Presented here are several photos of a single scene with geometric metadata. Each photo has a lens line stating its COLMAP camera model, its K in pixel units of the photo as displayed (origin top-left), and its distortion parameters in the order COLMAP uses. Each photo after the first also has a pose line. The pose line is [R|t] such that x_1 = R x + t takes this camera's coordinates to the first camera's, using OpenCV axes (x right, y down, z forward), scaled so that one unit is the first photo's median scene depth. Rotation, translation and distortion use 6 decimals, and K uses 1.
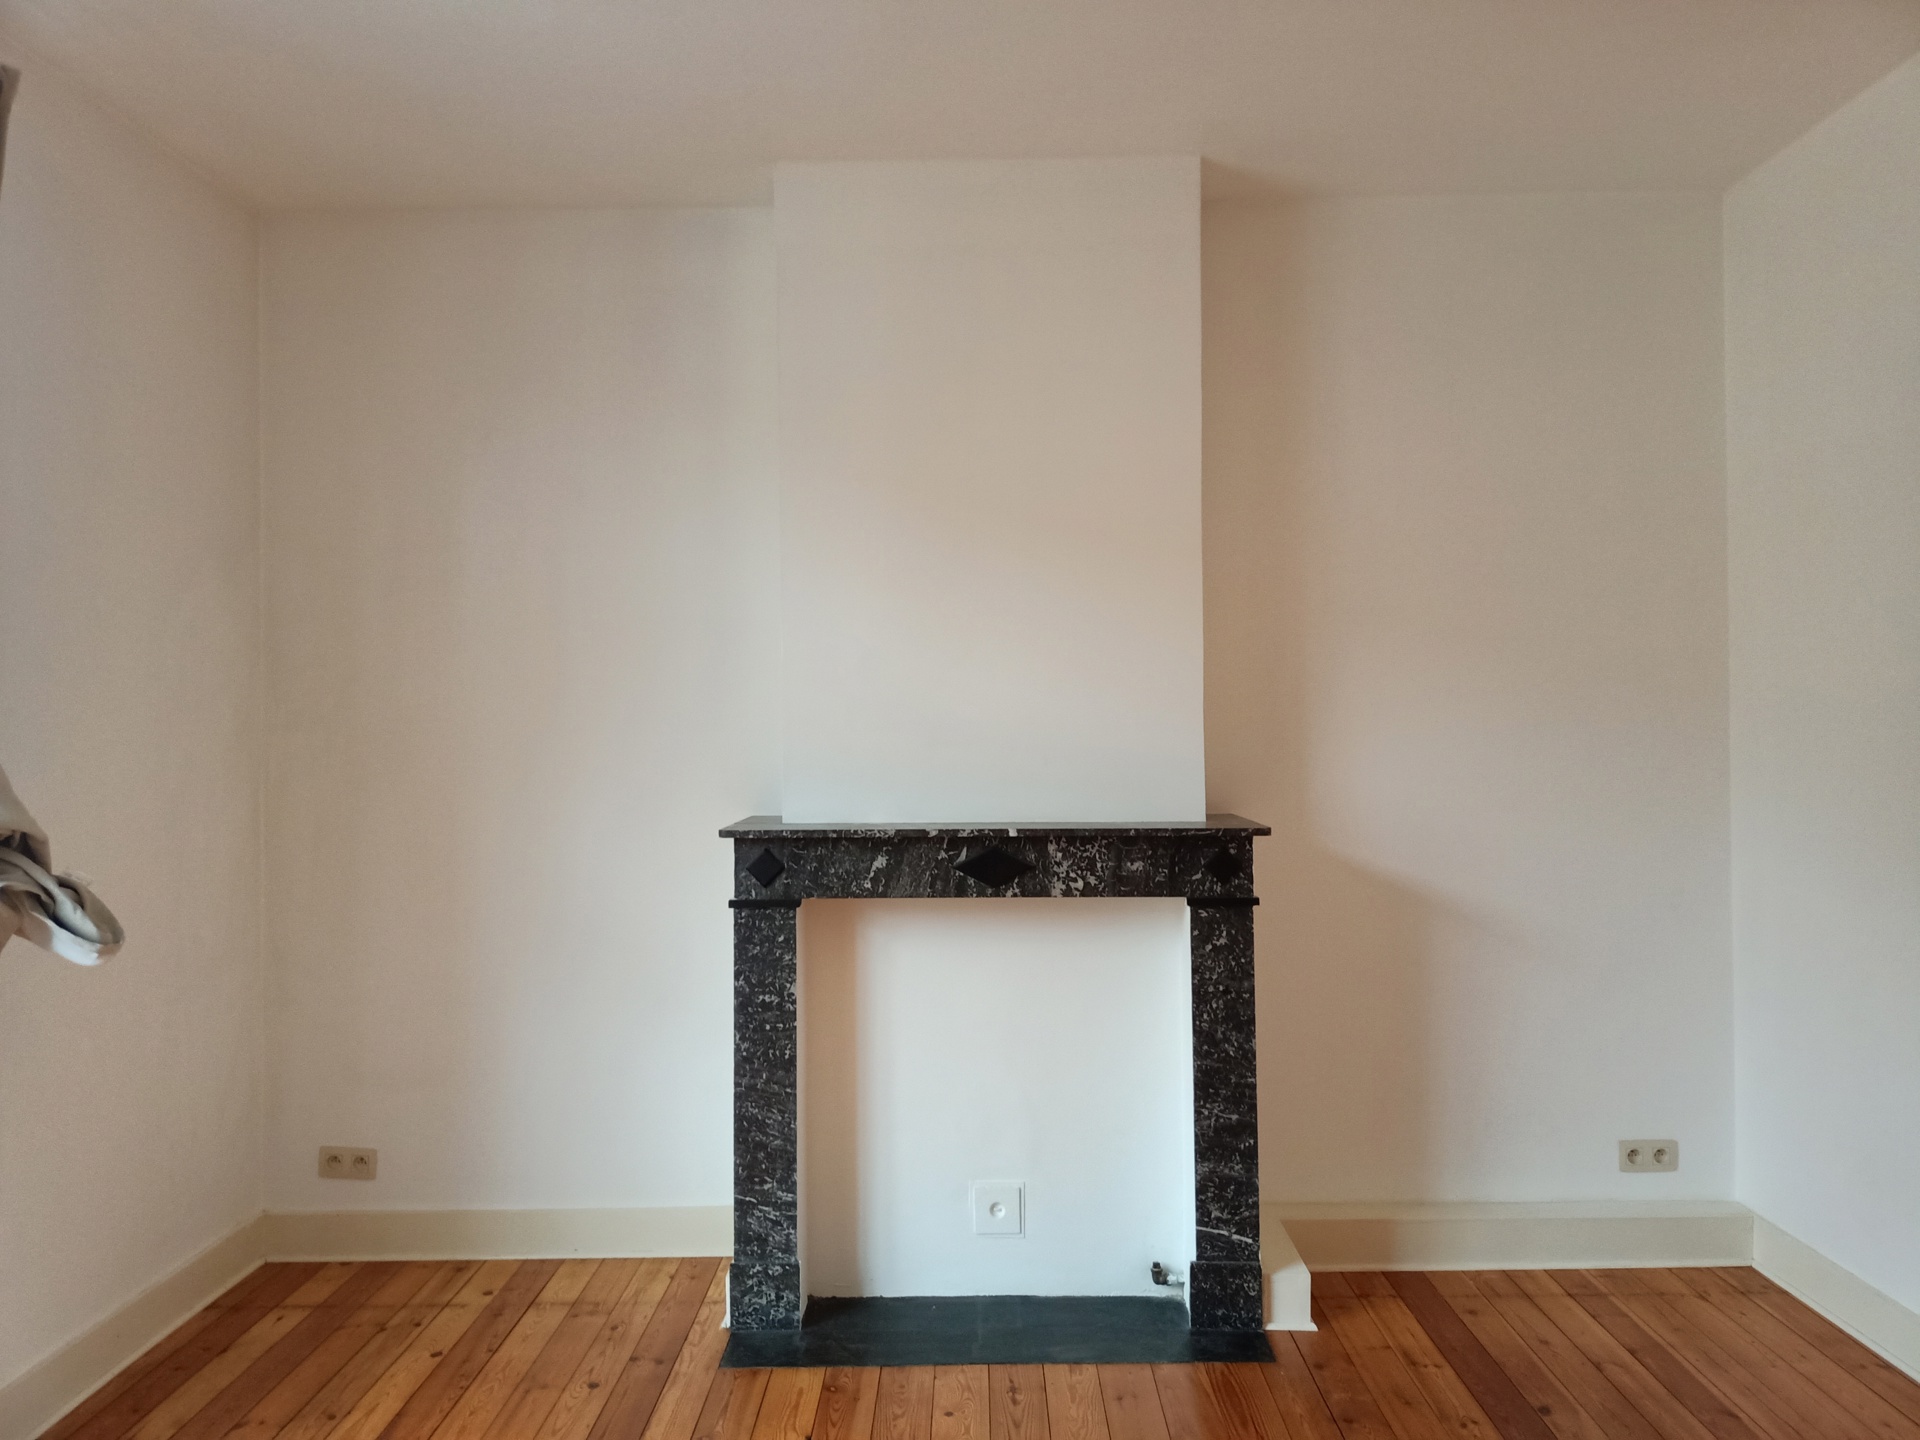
lens RADIAL K [[1430.5, 0, 927.8], [0, 1430.5, 673.4], [0, 0, 1]] dist [0.032512, -0.039391]
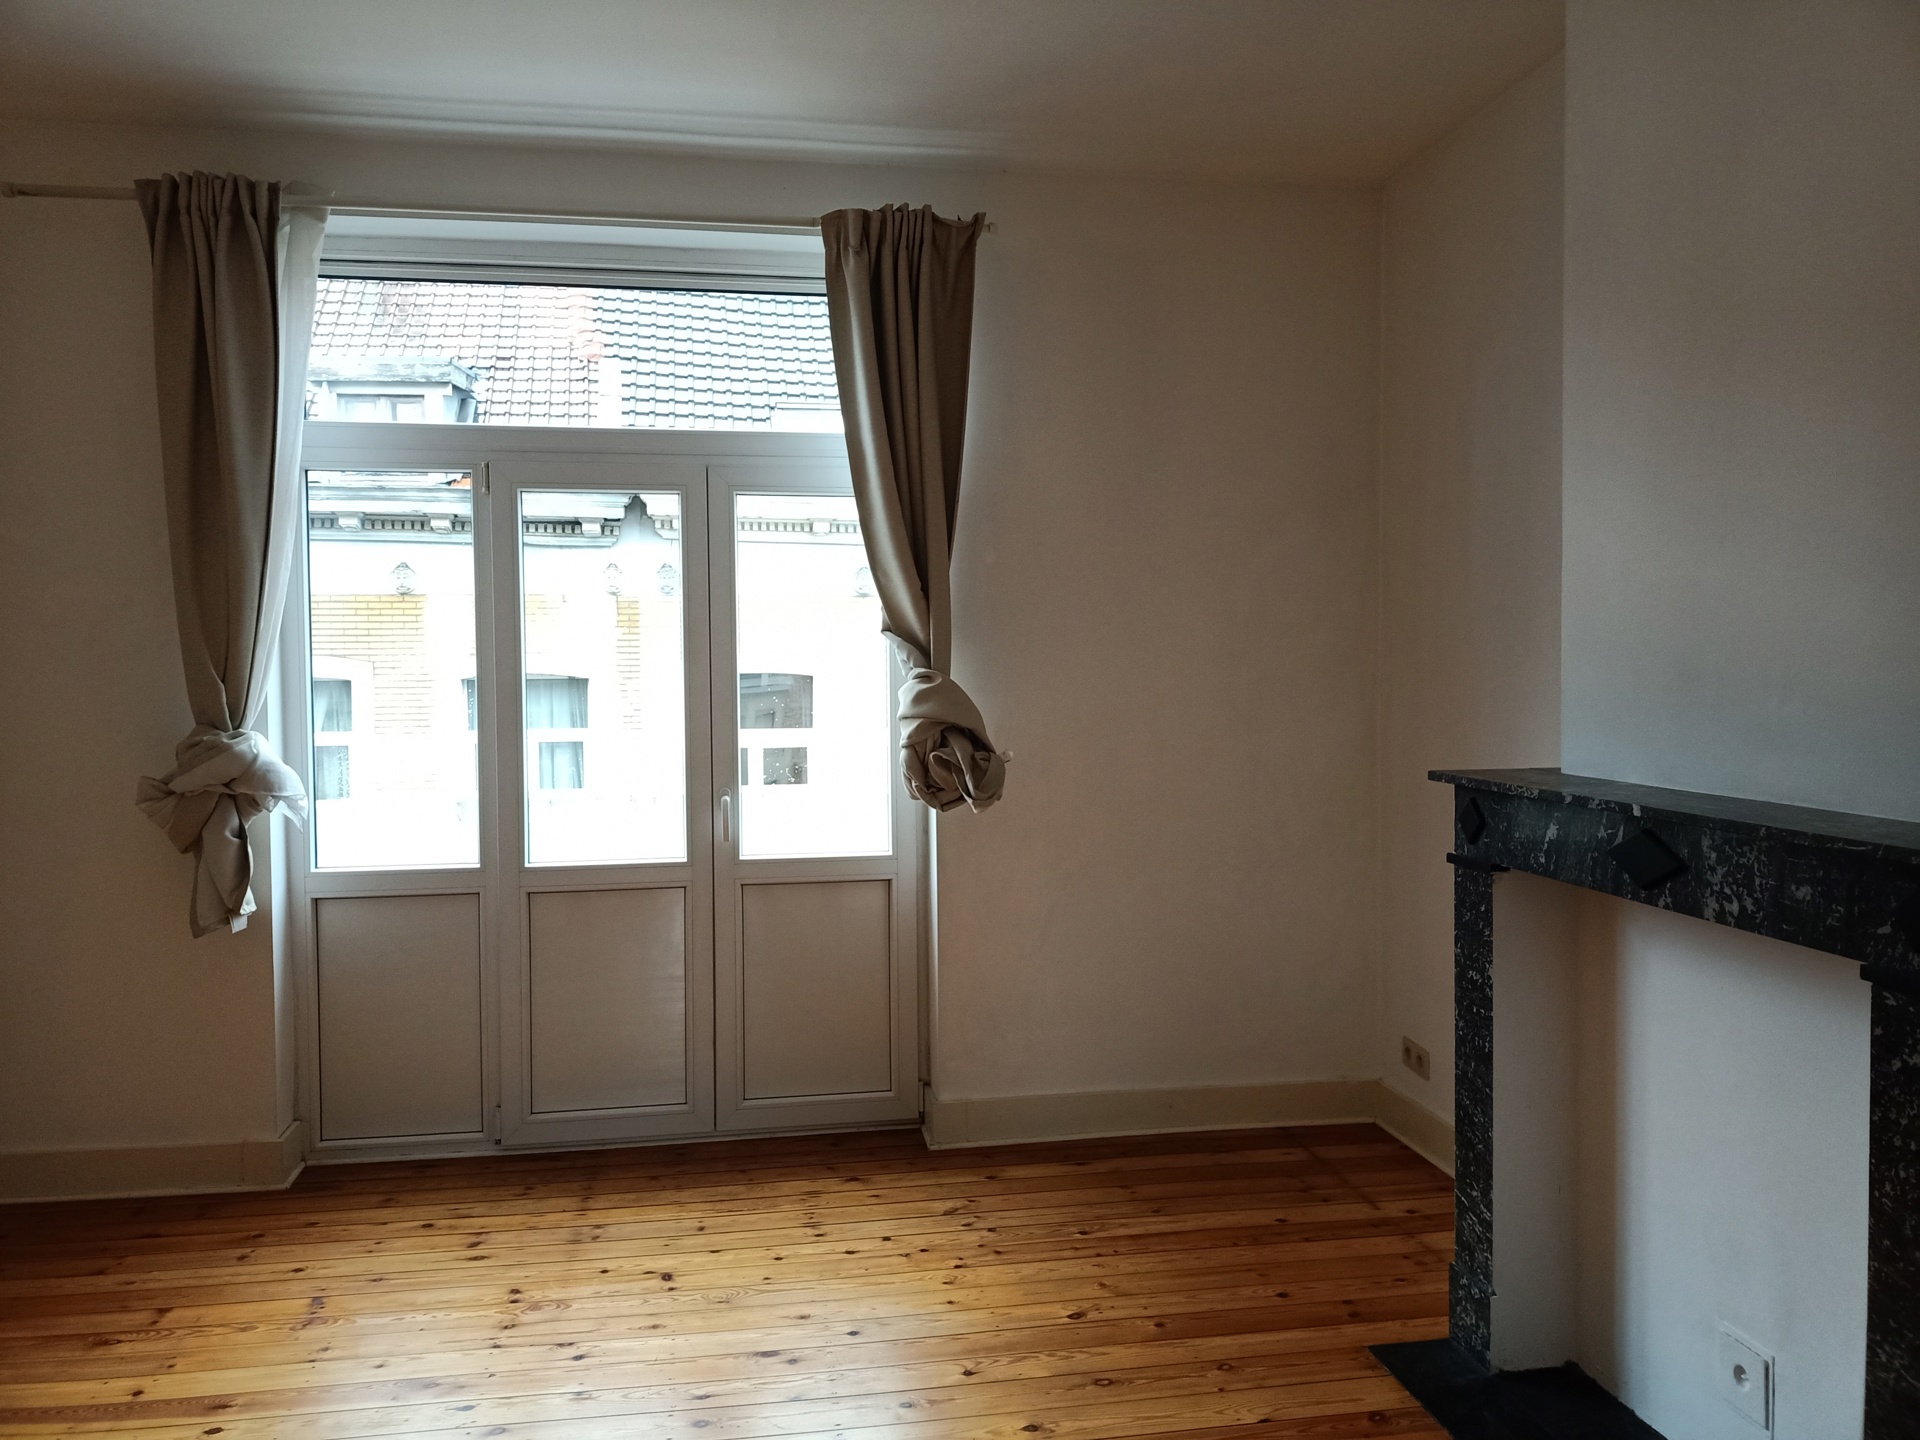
lens RADIAL K [[1430.5, 0, 963.6], [0, 1430.5, 709.8], [0, 0, 1]] dist [0.032512, -0.039391]
pose [[0.170429, 0.040357, -0.984543, 0.659660], [0.043857, 0.997860, 0.048494, 0.017345], [0.984394, -0.051444, 0.168294, 0.571536]]
